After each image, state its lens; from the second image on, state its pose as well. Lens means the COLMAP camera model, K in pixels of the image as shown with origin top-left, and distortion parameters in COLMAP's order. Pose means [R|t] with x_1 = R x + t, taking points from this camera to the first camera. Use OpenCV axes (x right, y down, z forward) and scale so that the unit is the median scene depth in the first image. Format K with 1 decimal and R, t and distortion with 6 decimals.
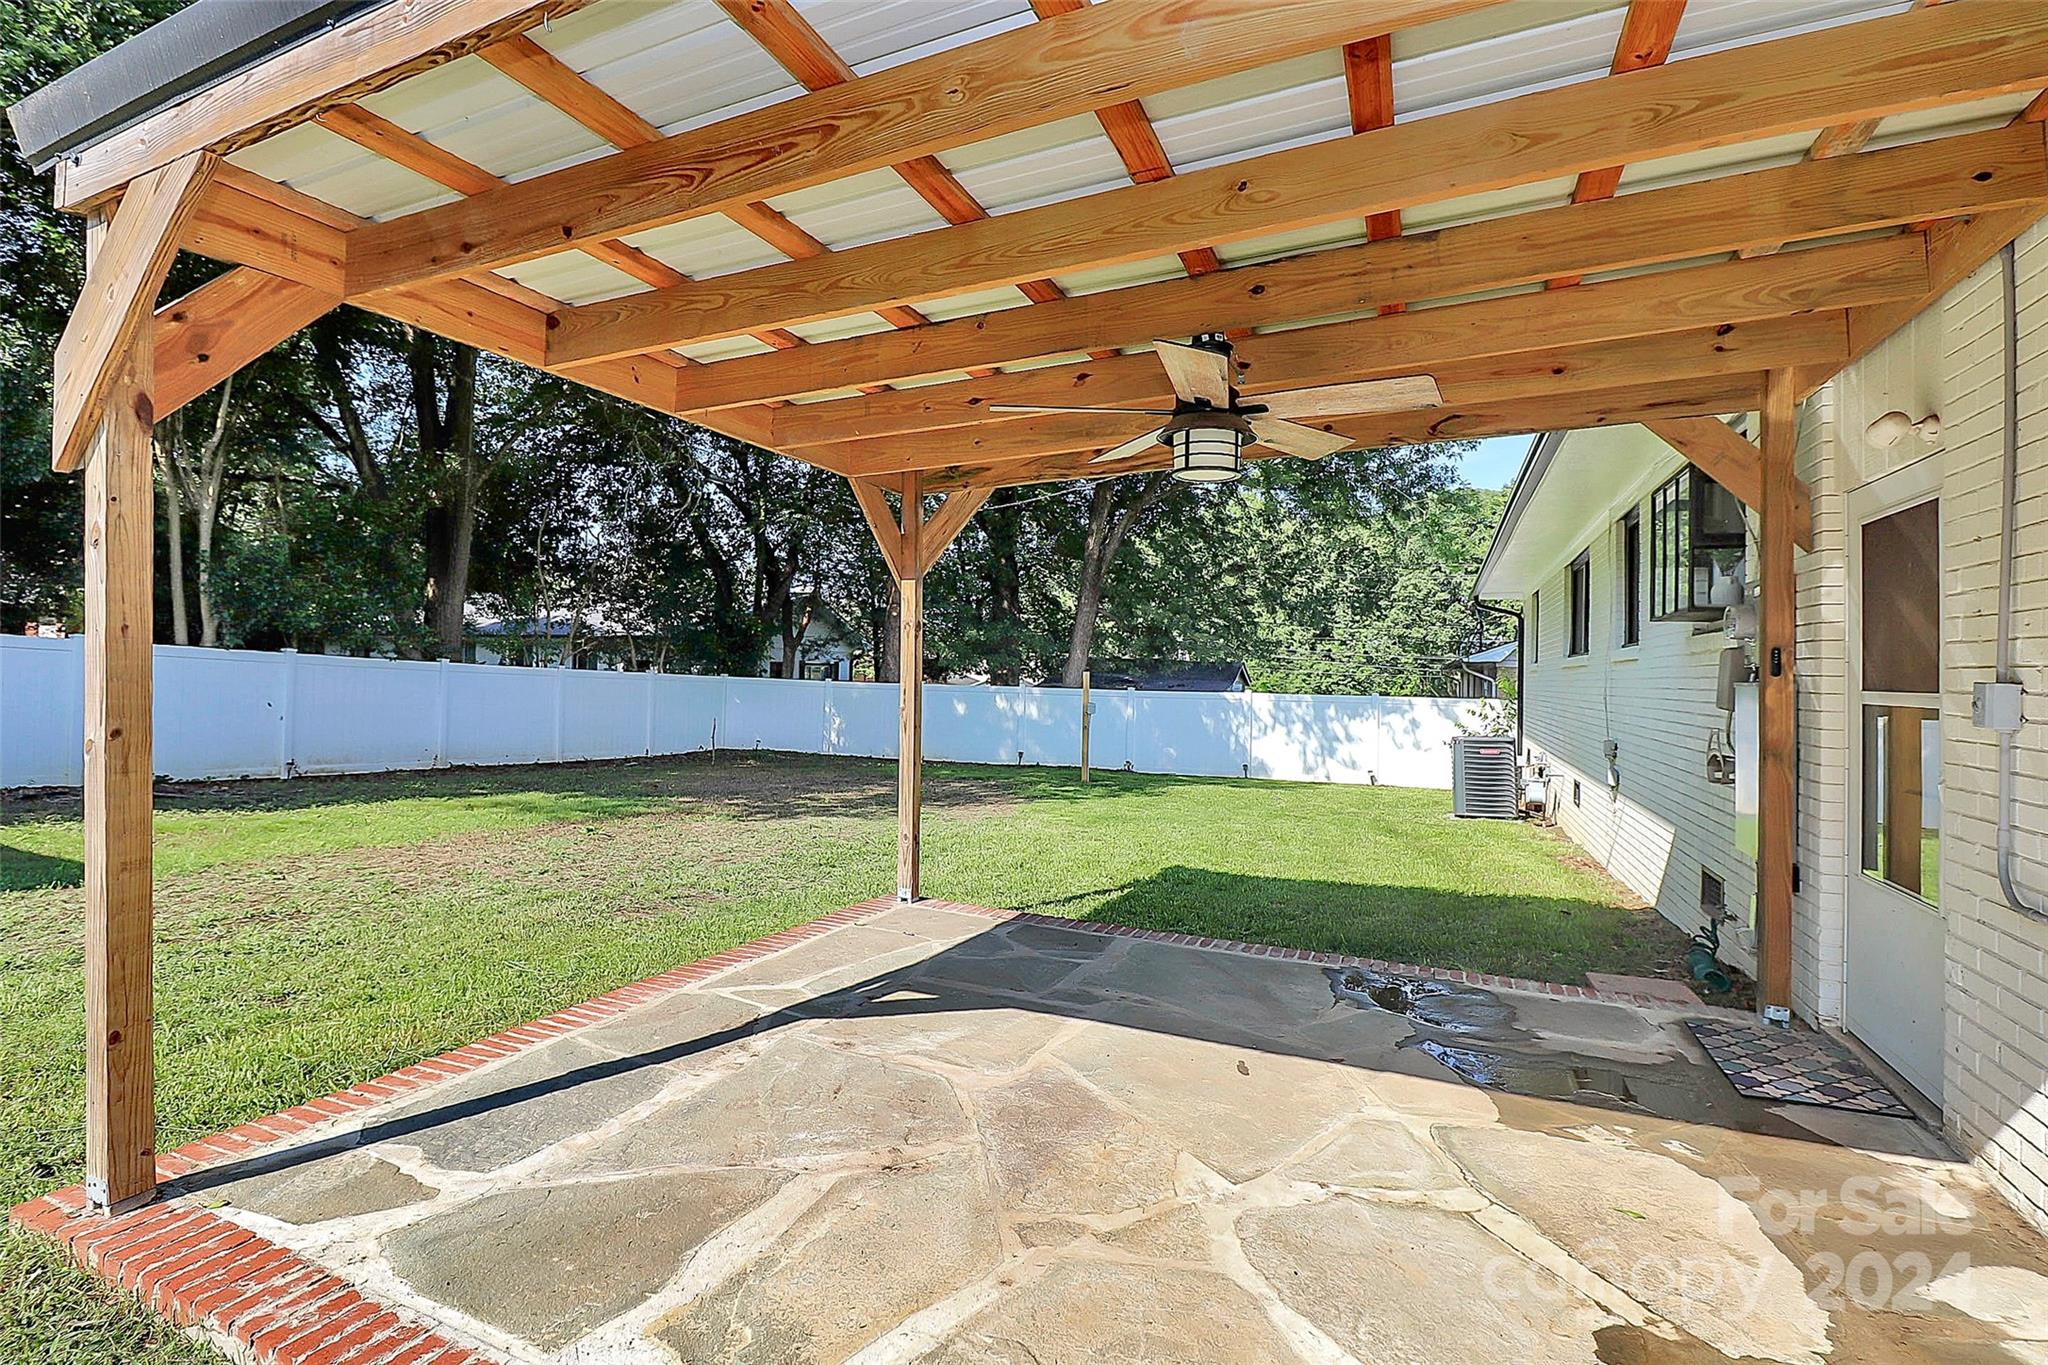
lens RADIAL K [[976.2, 0, 1020.6], [0, 976.2, 646.3], [0, 0, 1]] dist [0.001522, -0.011684]
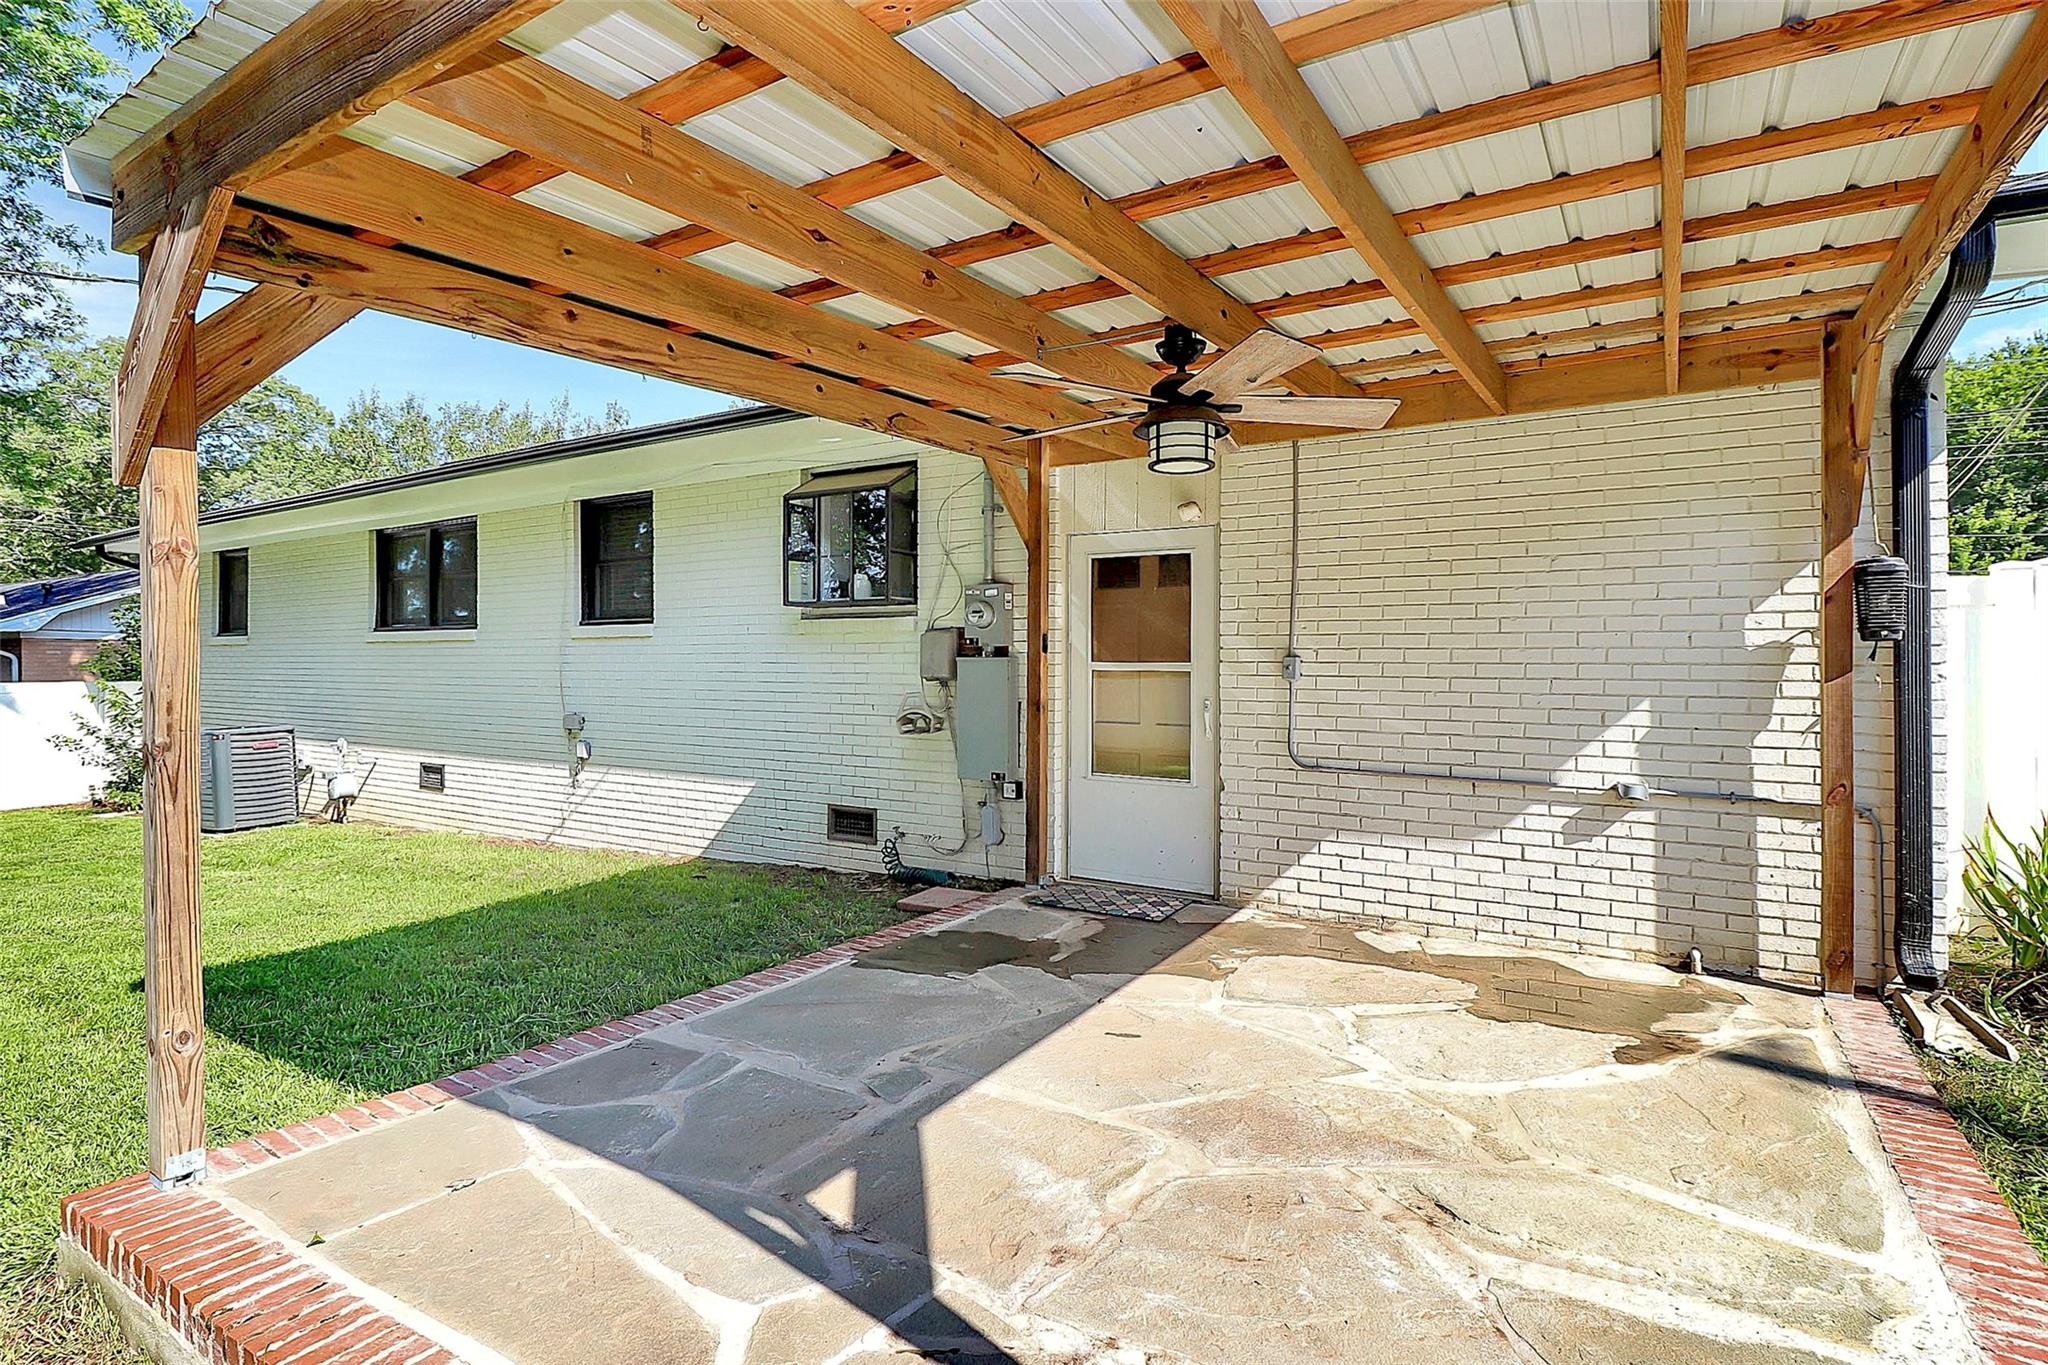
lens RADIAL K [[976.2, 0, 1020.6], [0, 976.2, 646.3], [0, 0, 1]] dist [0.001522, -0.011684]
pose [[0.173162, -0.007863, 0.984862, -0.662126], [-0.022480, 0.999676, 0.011934, 0.005425], [-0.984637, -0.024207, 0.172929, 0.761505]]
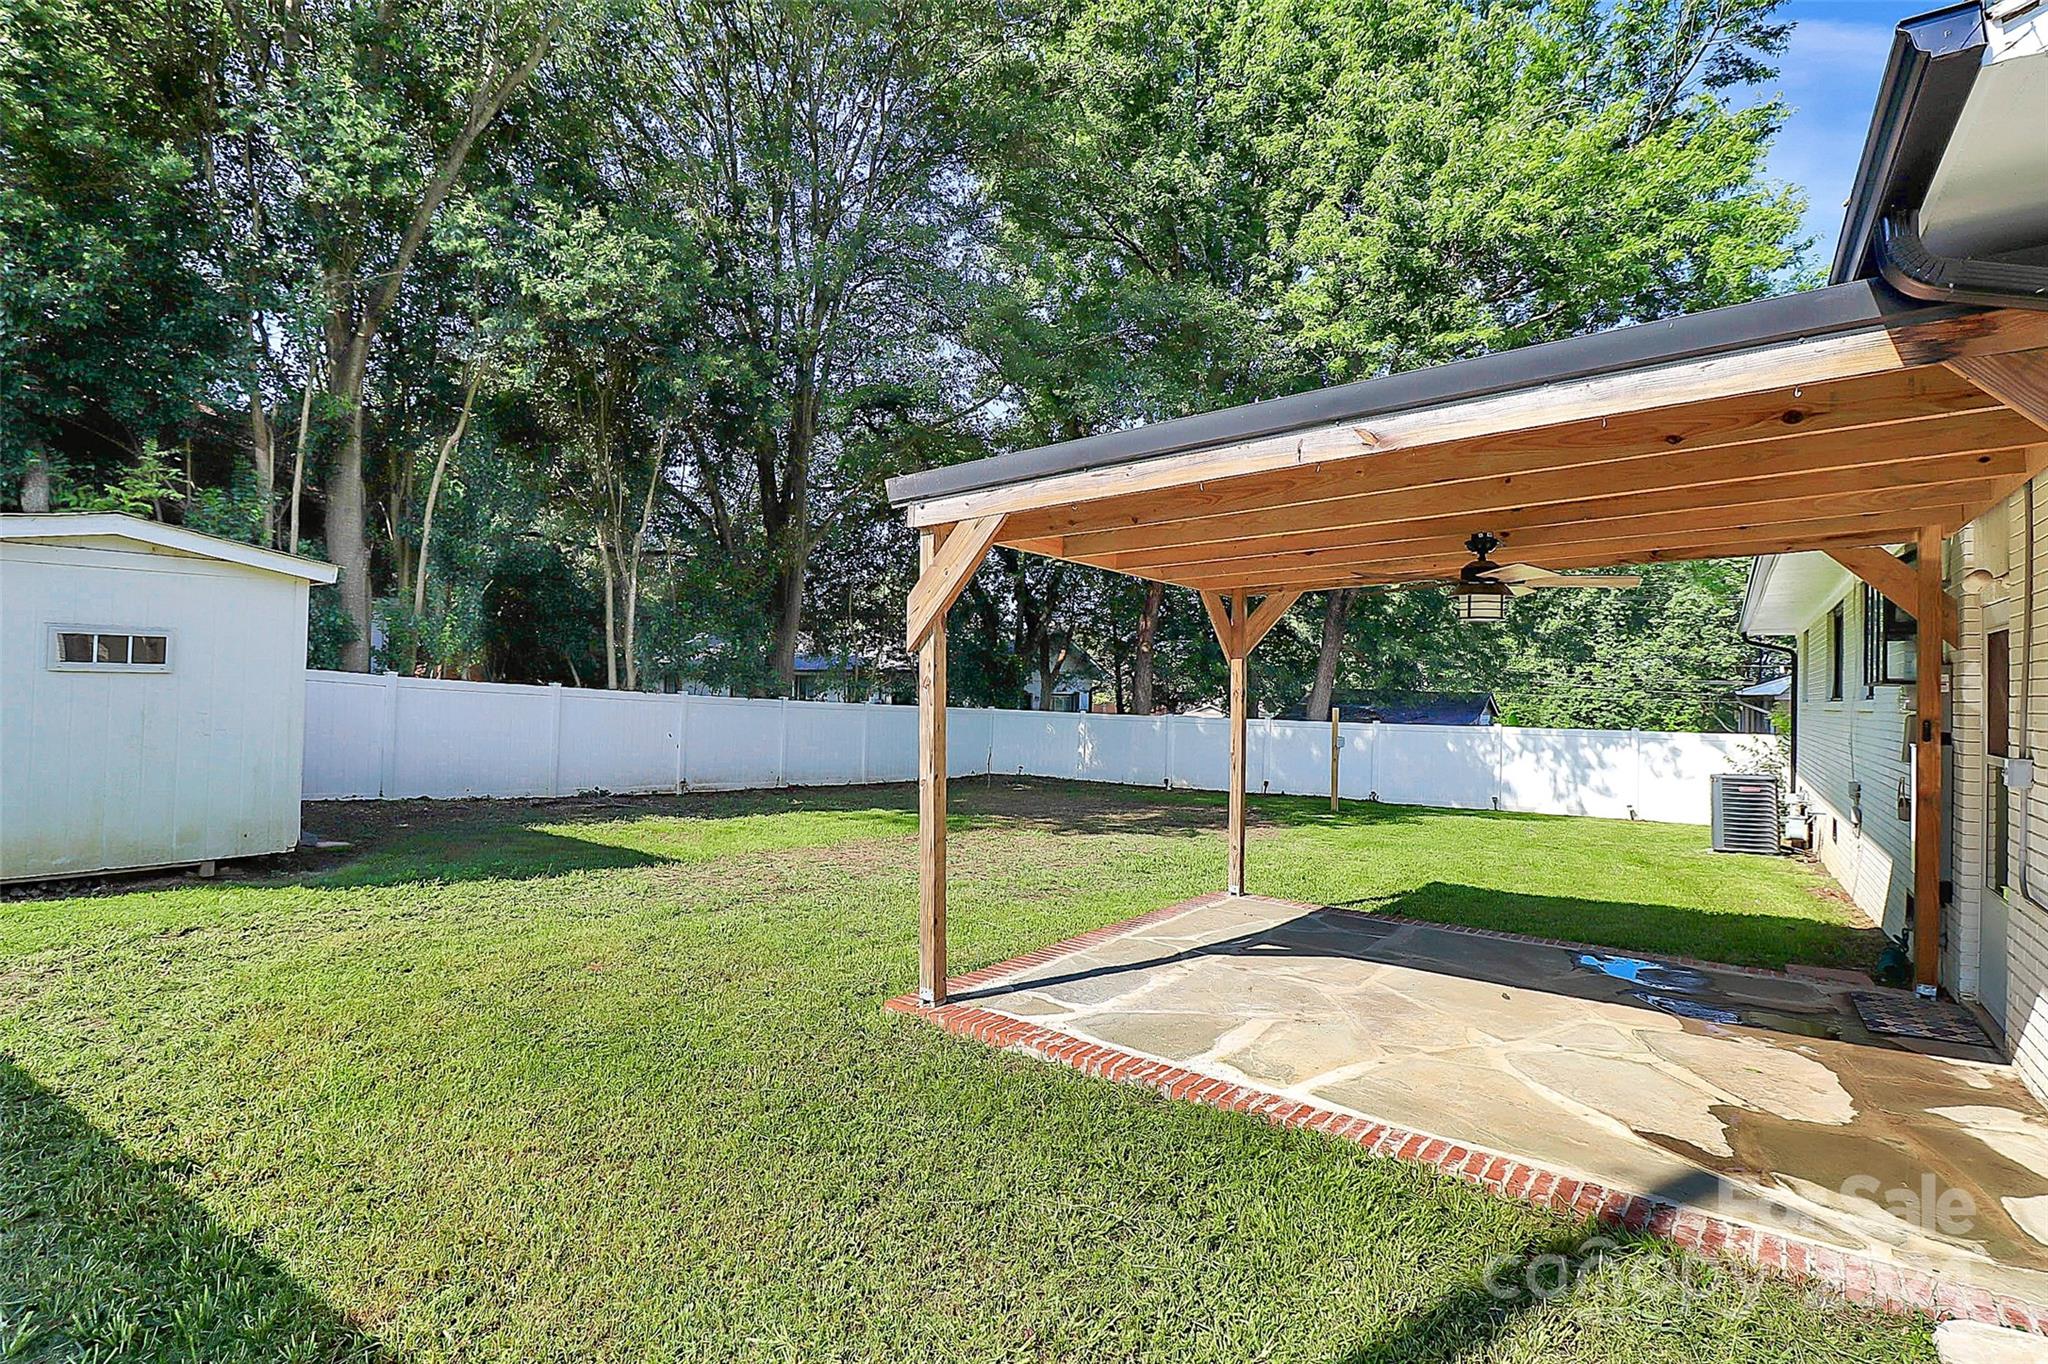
lens RADIAL K [[998.1, 0, 1048.2], [0, 998.1, 683.7], [0, 0, 1]] dist [0.002020, -0.000656]
pose [[0.981735, -0.004860, -0.190194, -0.146289], [0.007440, 0.999890, 0.012853, -0.071460], [0.190110, -0.014033, 0.981662, -0.554123]]
